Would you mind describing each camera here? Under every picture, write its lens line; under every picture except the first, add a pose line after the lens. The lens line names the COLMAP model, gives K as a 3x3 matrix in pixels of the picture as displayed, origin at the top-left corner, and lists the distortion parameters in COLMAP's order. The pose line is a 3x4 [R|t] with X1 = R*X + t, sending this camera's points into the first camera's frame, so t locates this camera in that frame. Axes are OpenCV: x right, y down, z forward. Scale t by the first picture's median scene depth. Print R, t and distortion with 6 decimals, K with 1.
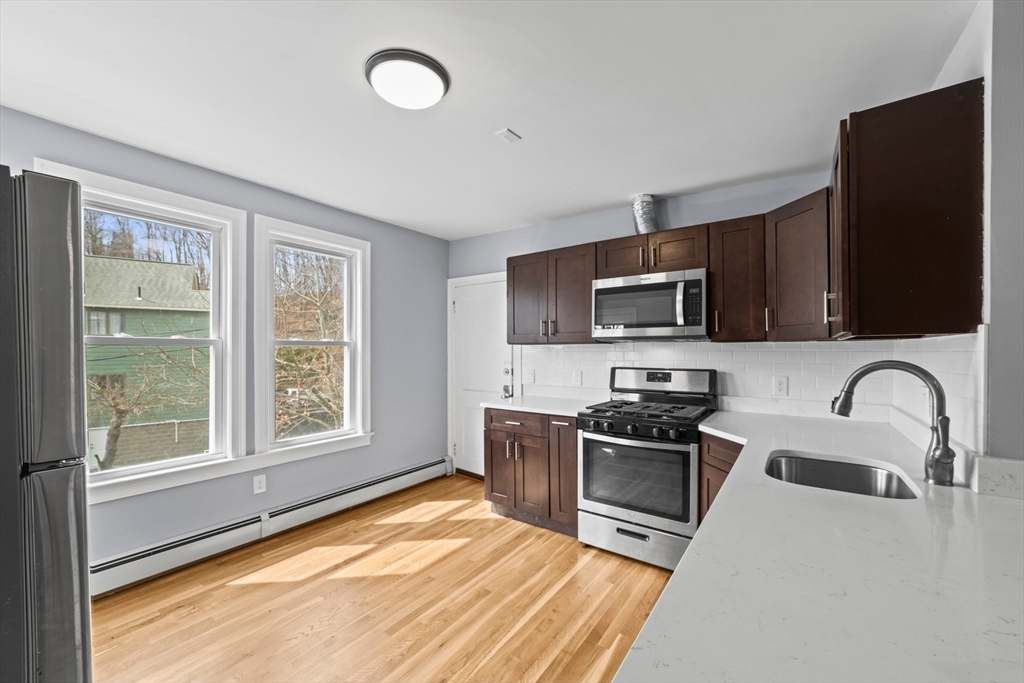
lens RADIAL K [[397.7, 0, 511.5], [0, 397.7, 349.8], [0, 0, 1]] dist [-0.012045, 0.004811]
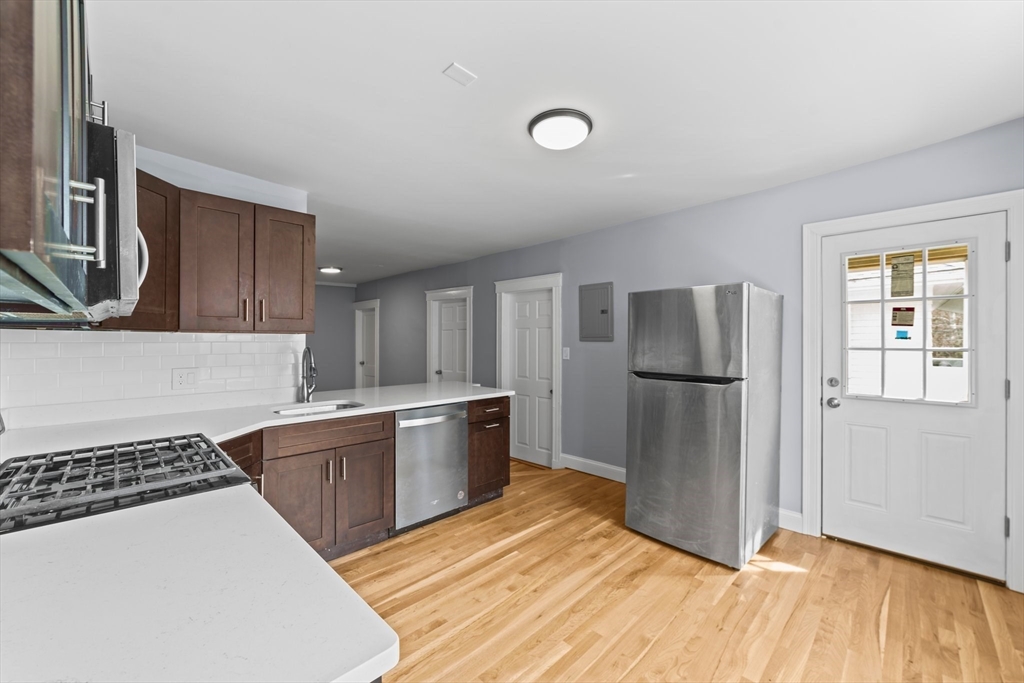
lens RADIAL K [[397.7, 0, 526.9], [0, 397.7, 337.3], [0, 0, 1]] dist [-0.012045, 0.004811]
pose [[-0.986527, 0.009915, 0.163298, -0.216788], [0.007963, 0.999889, -0.012602, 0.008080], [-0.163405, -0.011132, -0.986496, 1.377314]]
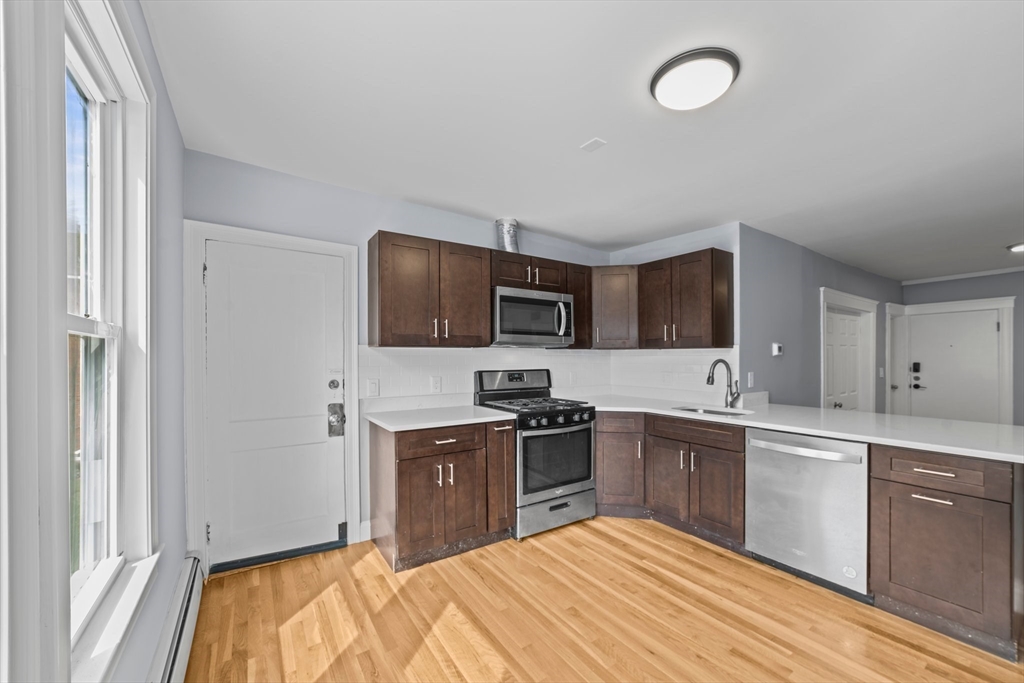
lens RADIAL K [[397.7, 0, 512.5], [0, 397.7, 356.0], [0, 0, 1]] dist [-0.012045, 0.004811]
pose [[0.341447, 0.007137, 0.939874, -0.813259], [-0.001374, 0.999974, -0.007094, 0.014668], [-0.939900, 0.001131, 0.341448, 0.662410]]
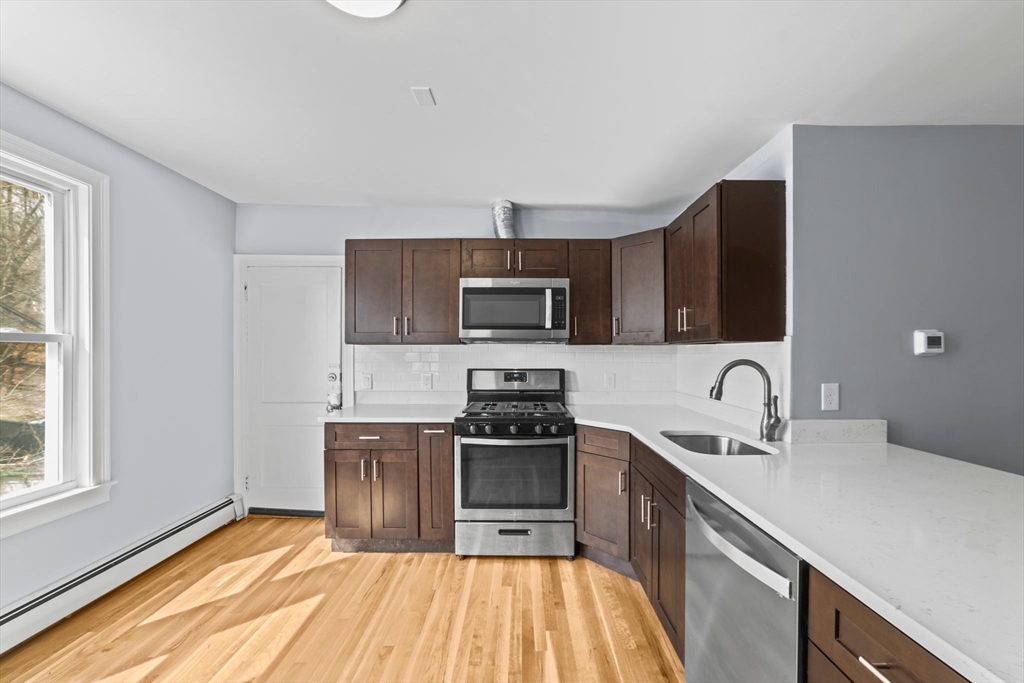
lens RADIAL K [[397.7, 0, 519.4], [0, 397.7, 353.5], [0, 0, 1]] dist [-0.012045, 0.004811]
pose [[0.807398, 0.001475, 0.590005, -0.264624], [-0.004544, 0.999983, 0.003719, 0.002191], [-0.589989, -0.005683, 0.807391, 0.156946]]
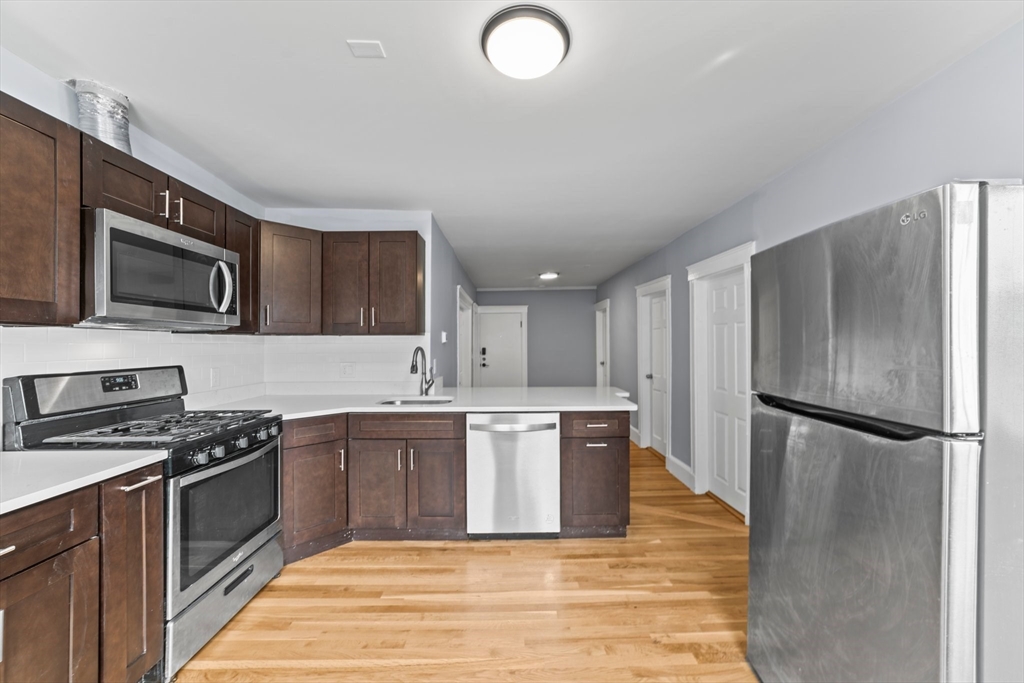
lens RADIAL K [[397.7, 0, 511.3], [0, 397.7, 338.0], [0, 0, 1]] dist [-0.012045, 0.004811]
pose [[-0.595577, 0.018028, 0.803096, -0.583194], [0.006812, 0.999826, -0.017393, 0.011581], [-0.803269, -0.004889, -0.595596, 0.949774]]
